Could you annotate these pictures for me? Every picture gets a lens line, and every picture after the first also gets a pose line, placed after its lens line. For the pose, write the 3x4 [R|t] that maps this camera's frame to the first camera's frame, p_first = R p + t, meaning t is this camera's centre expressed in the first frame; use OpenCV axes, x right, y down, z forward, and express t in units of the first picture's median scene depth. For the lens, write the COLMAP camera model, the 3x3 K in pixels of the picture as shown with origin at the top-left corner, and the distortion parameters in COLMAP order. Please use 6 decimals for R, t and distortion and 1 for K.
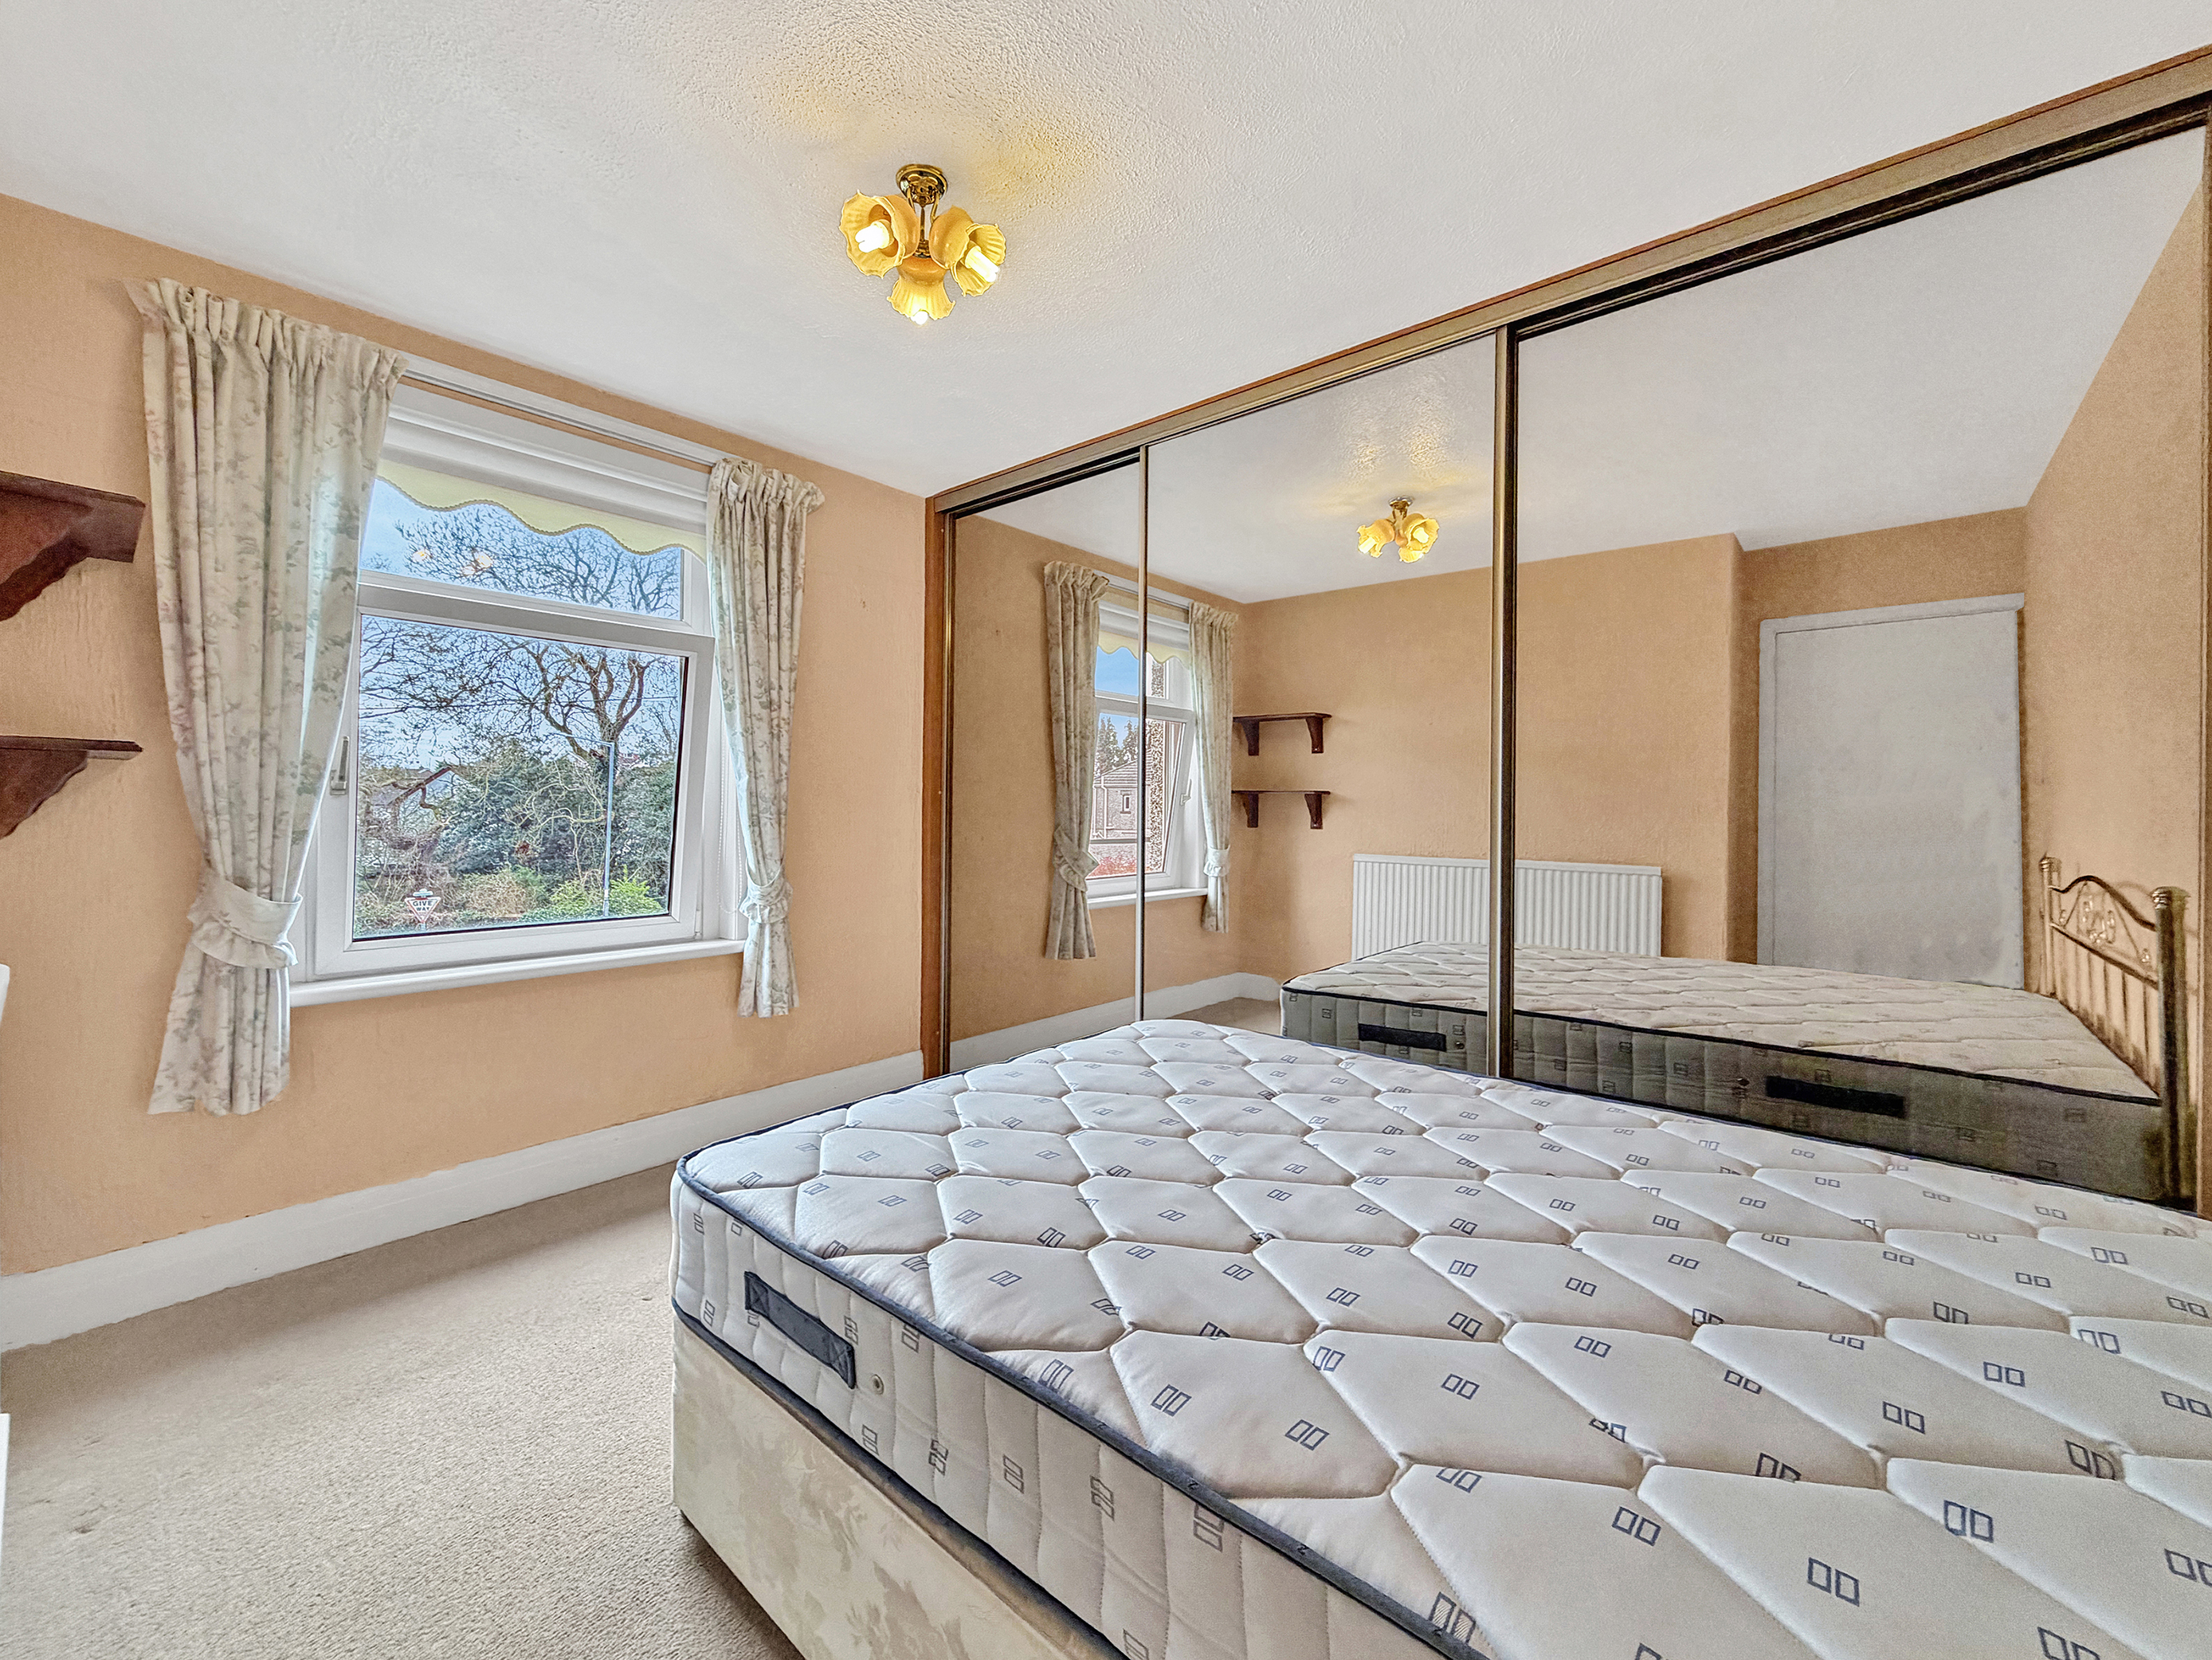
lens RADIAL K [[891.6, 0, 1092.3], [0, 891.6, 840.1], [0, 0, 1]] dist [-0.000796, -0.000208]
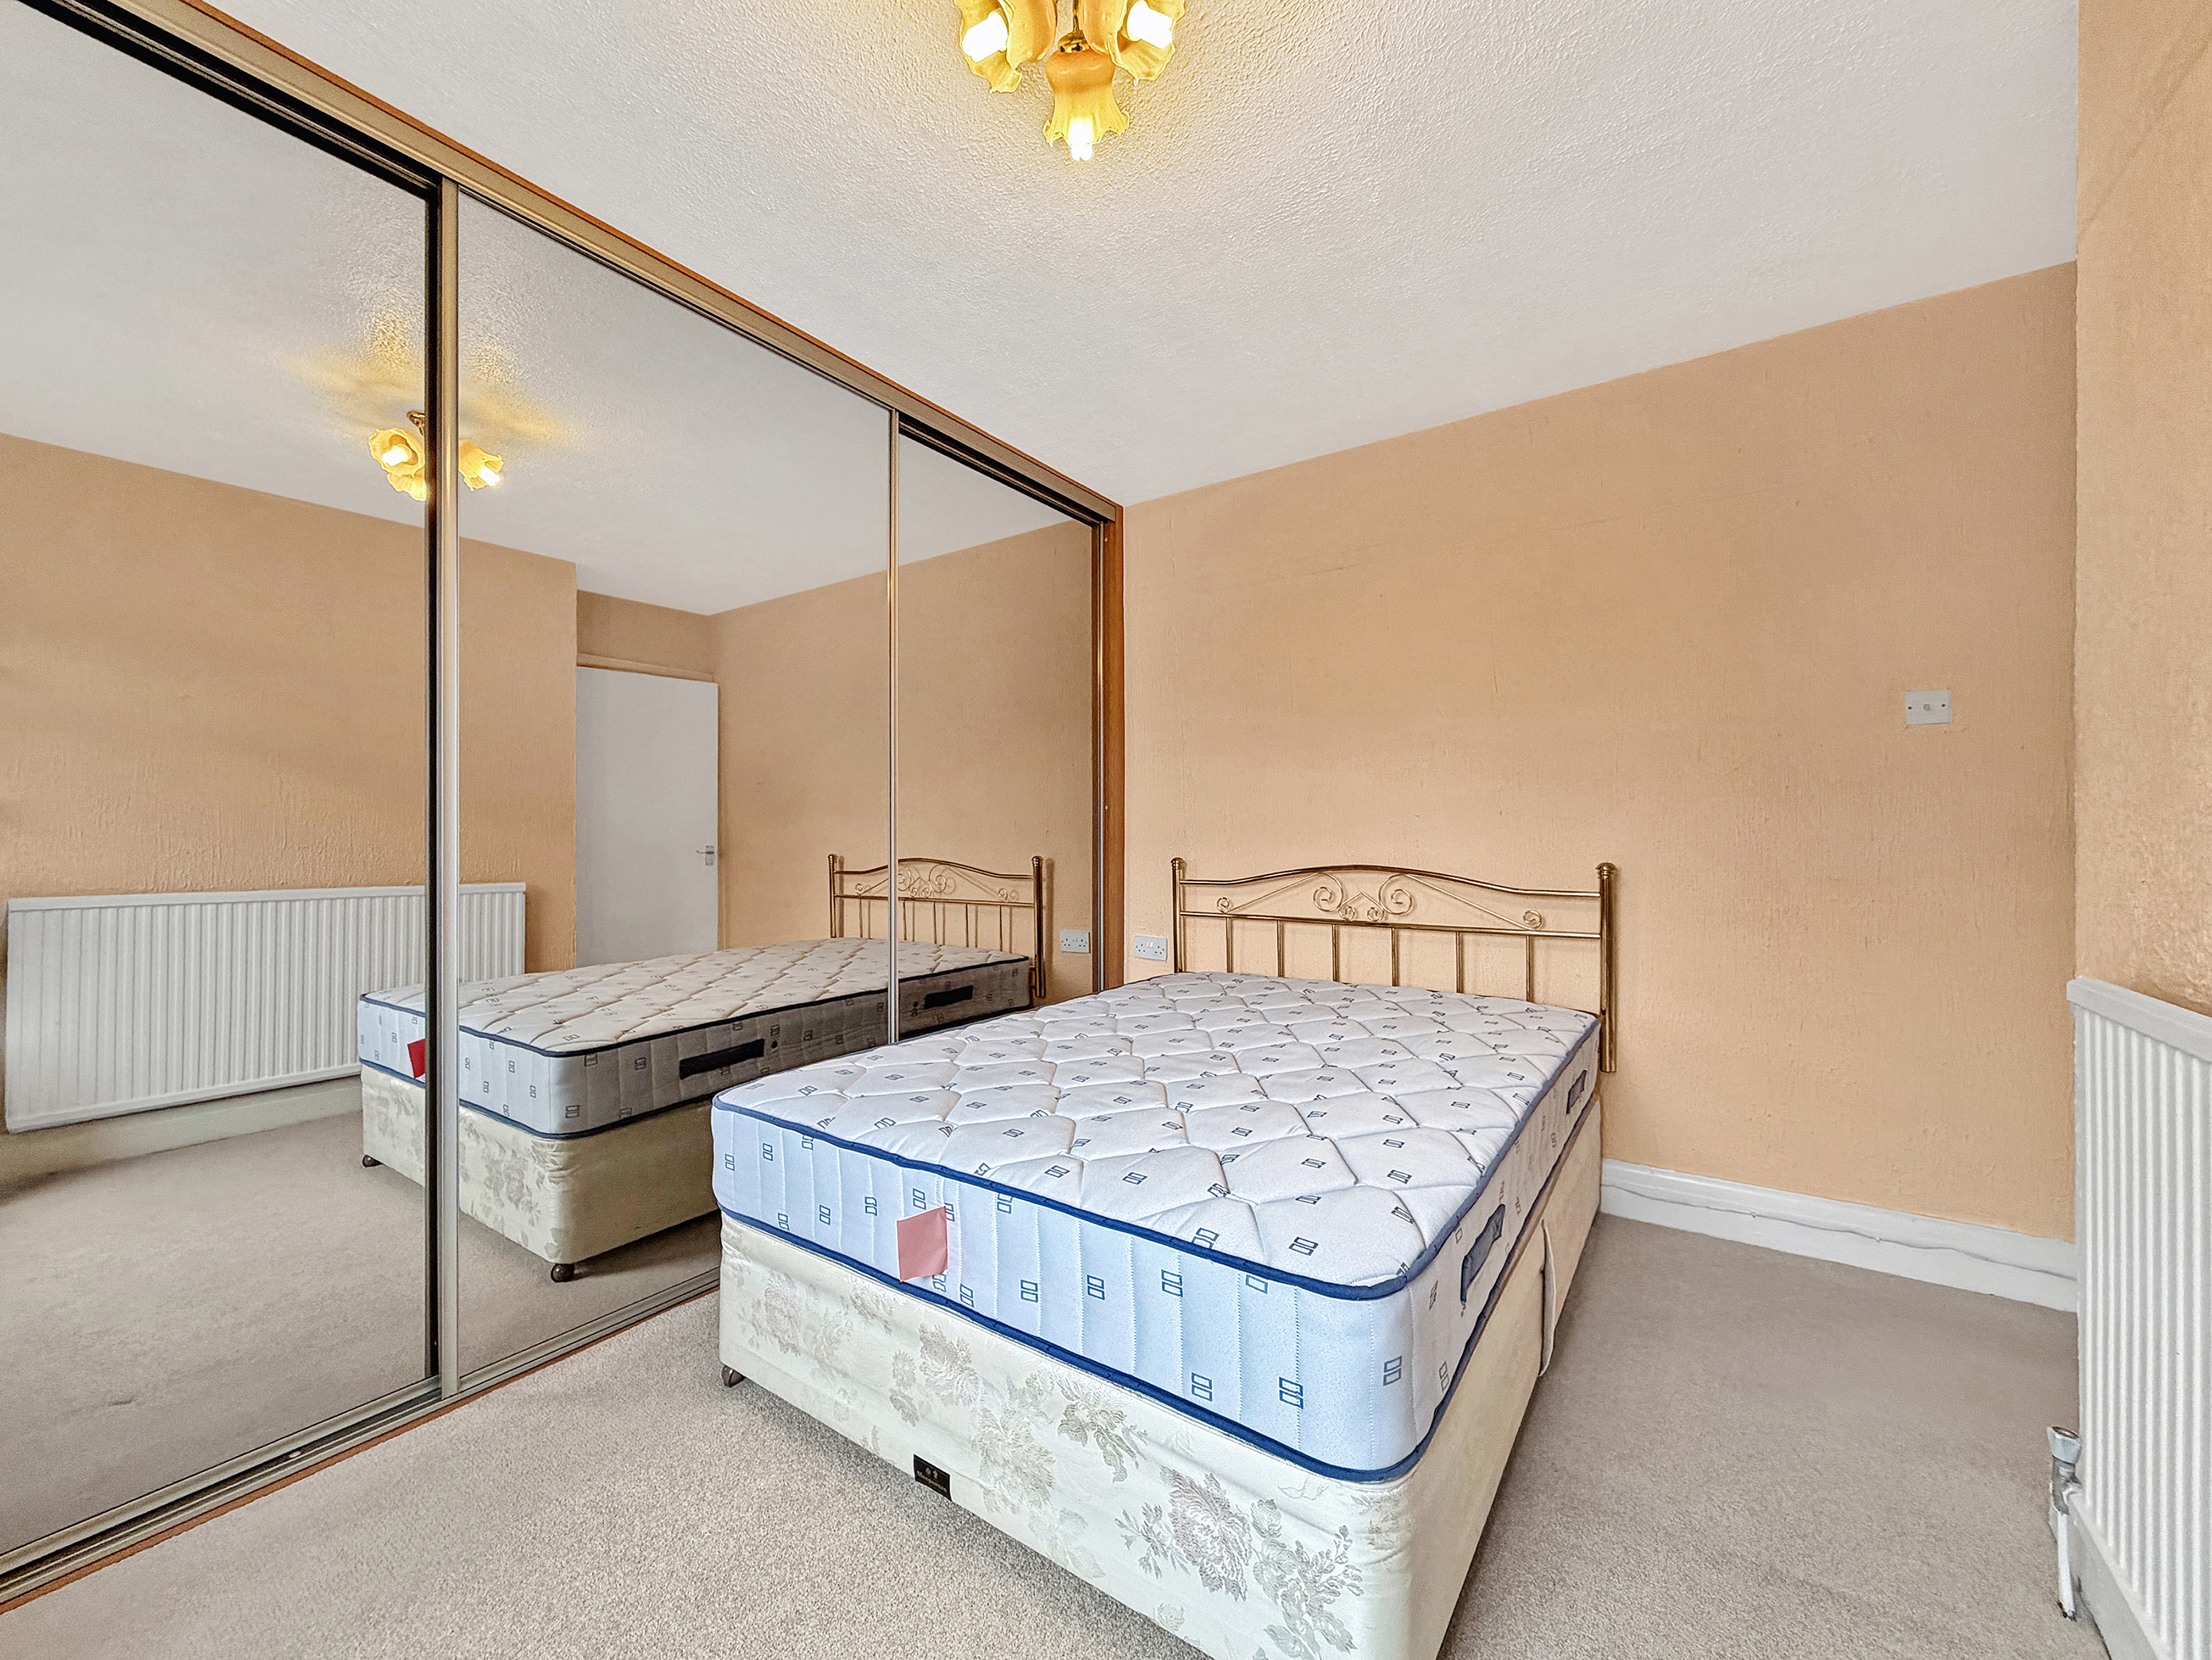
lens RADIAL K [[891.6, 0, 1092.3], [0, 891.6, 840.1], [0, 0, 1]] dist [-0.000796, -0.000208]
pose [[-0.081944, -0.005855, 0.996620, -0.624248], [0.045973, 0.998896, 0.009649, 0.003185], [-0.995576, 0.046609, -0.081584, 0.702888]]
